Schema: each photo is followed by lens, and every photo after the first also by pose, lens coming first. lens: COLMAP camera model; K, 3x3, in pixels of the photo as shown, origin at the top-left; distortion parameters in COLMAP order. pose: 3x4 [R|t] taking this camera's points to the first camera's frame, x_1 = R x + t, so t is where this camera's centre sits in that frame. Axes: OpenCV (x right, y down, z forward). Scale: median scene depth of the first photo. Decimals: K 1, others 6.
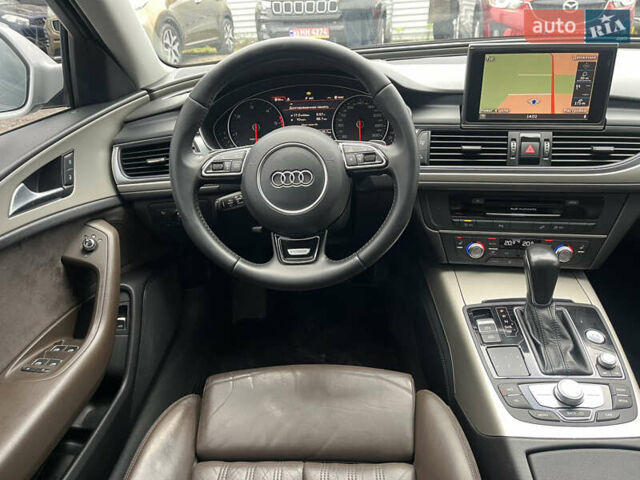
lens RADIAL K [[504.7, 0, 321.9], [0, 504.7, 240.8], [0, 0, 1]] dist [0.055413, -0.045803]
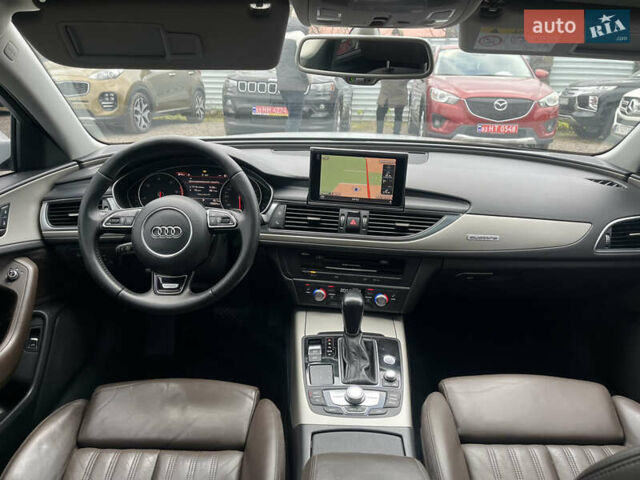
lens RADIAL K [[504.7, 0, 320.4], [0, 504.7, 235.9], [0, 0, 1]] dist [0.055413, -0.045803]
pose [[0.996757, 0.053775, 0.059869, 0.239543], [-0.044850, 0.988916, -0.141540, 0.057041], [-0.066816, 0.138396, 0.988121, -0.352339]]
